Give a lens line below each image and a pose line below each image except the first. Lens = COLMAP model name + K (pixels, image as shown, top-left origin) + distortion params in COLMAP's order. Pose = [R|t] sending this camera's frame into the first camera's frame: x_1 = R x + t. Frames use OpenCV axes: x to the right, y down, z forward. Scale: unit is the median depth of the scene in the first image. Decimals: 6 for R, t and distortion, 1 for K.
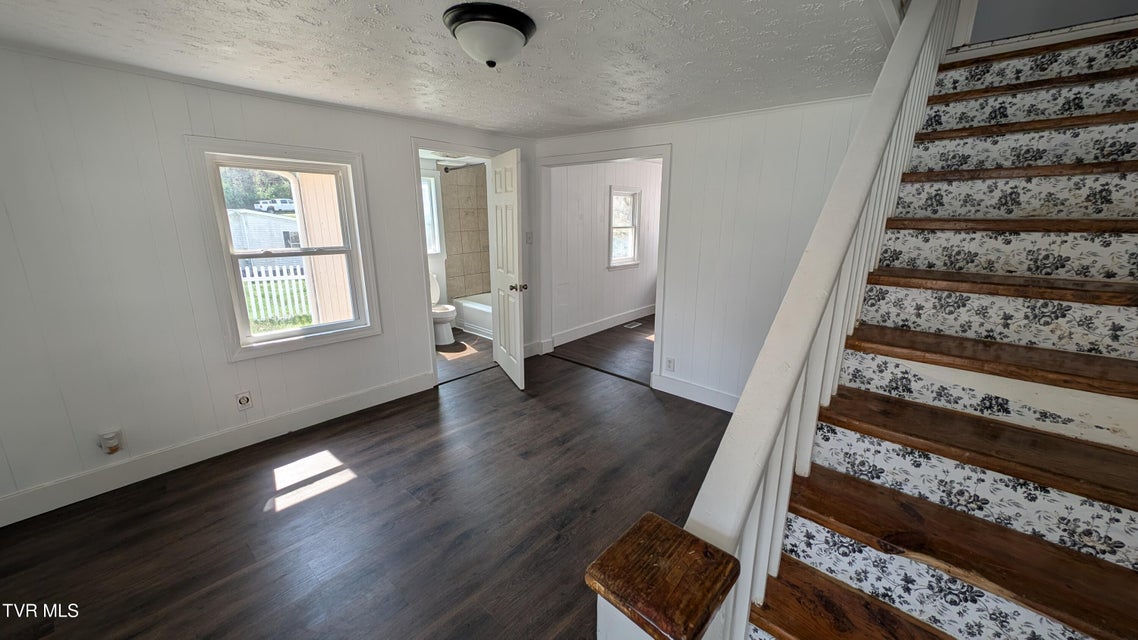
lens RADIAL K [[420.9, 0, 569.0], [0, 420.9, 320.0], [0, 0, 1]] dist [0.001585, -0.000205]
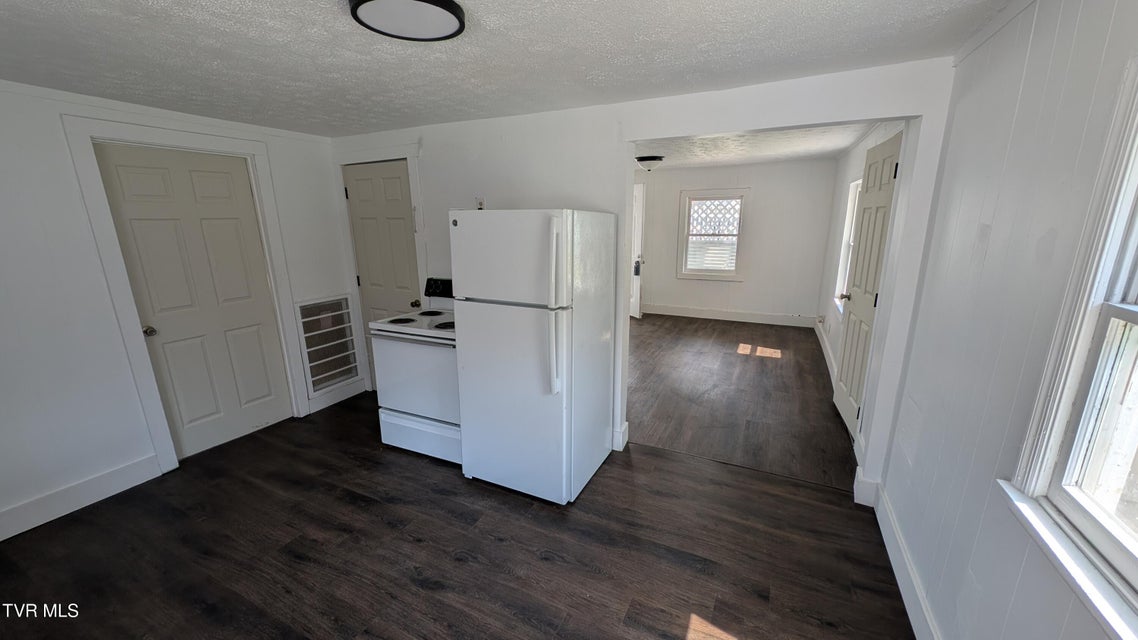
lens RADIAL K [[420.9, 0, 569.0], [0, 420.9, 320.0], [0, 0, 1]] dist [0.001585, -0.000205]
pose [[-0.959245, 0.066080, -0.274740, 0.741104], [-0.066994, 0.891370, 0.448298, -0.563409], [0.274518, 0.448433, -0.850616, 2.297333]]
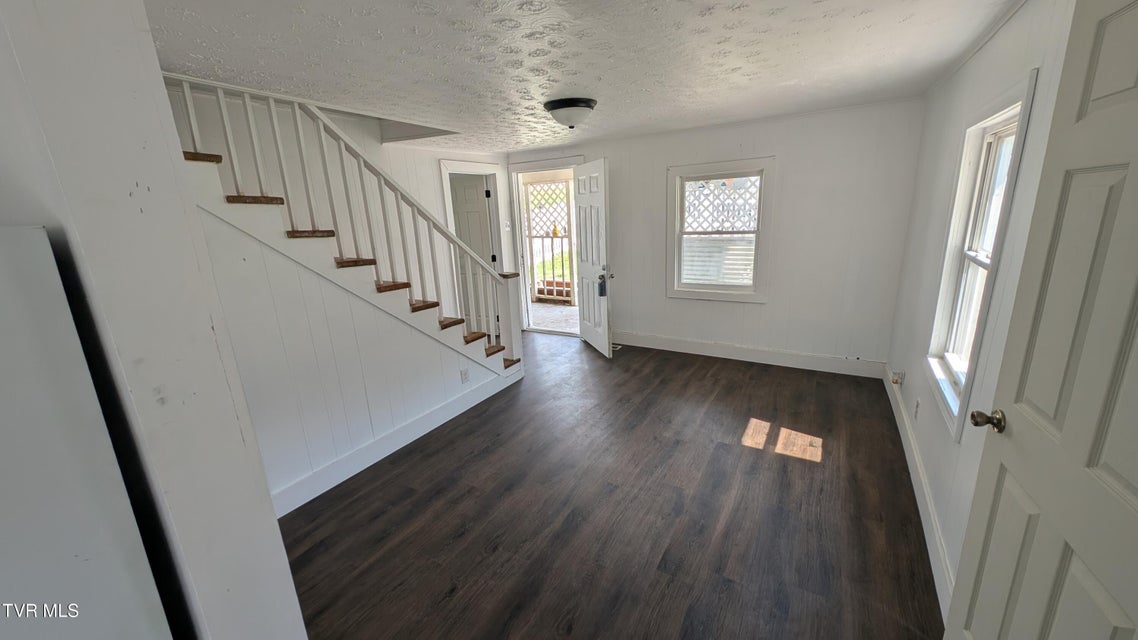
lens RADIAL K [[420.9, 0, 569.0], [0, 420.9, 320.0], [0, 0, 1]] dist [0.001585, -0.000205]
pose [[-0.981642, 0.080629, -0.172851, 0.103829], [-0.010530, 0.881961, 0.471204, -0.420860], [0.190441, 0.464374, -0.864921, 1.666519]]
